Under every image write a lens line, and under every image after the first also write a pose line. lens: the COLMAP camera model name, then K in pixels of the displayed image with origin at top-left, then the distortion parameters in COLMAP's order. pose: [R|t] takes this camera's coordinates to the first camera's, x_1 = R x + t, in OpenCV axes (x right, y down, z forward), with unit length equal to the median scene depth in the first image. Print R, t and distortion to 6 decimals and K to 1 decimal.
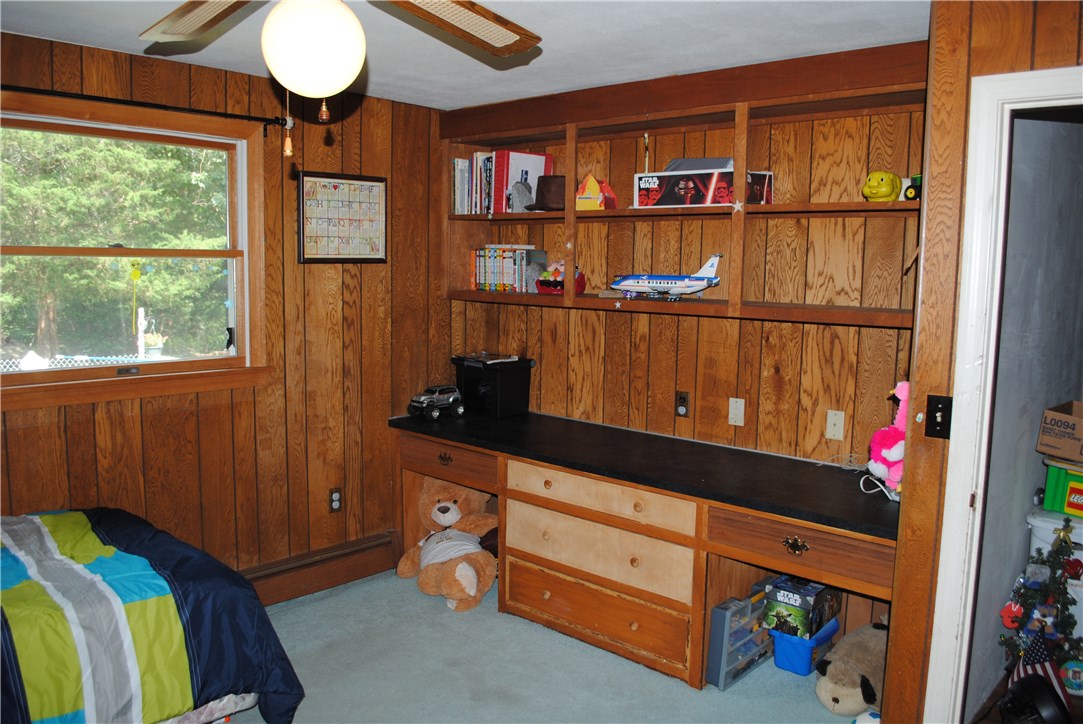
lens RADIAL K [[884.5, 0, 543.0], [0, 884.5, 361.1], [0, 0, 1]] dist [-0.044875, -0.002727]
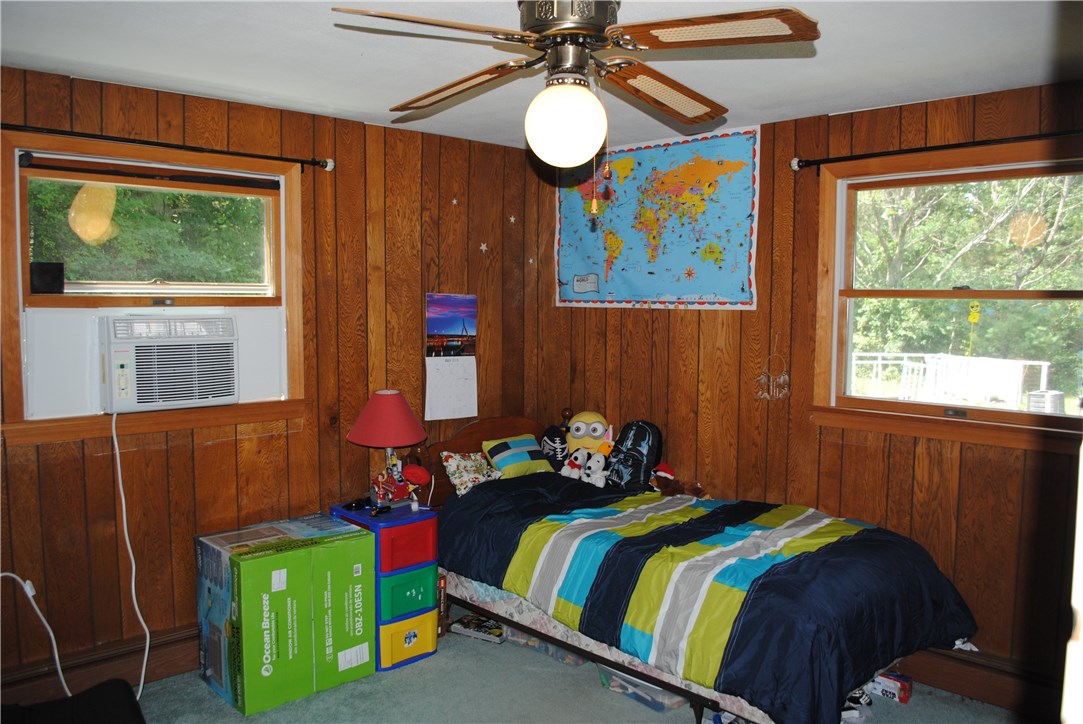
lens RADIAL K [[884.5, 0, 544.4], [0, 884.5, 362.7], [0, 0, 1]] dist [-0.044875, -0.002727]
pose [[-0.056237, 0.059748, -0.996628, 0.553214], [-0.115064, 0.991169, 0.065914, -0.058350], [0.991765, 0.118383, -0.048865, 0.589249]]
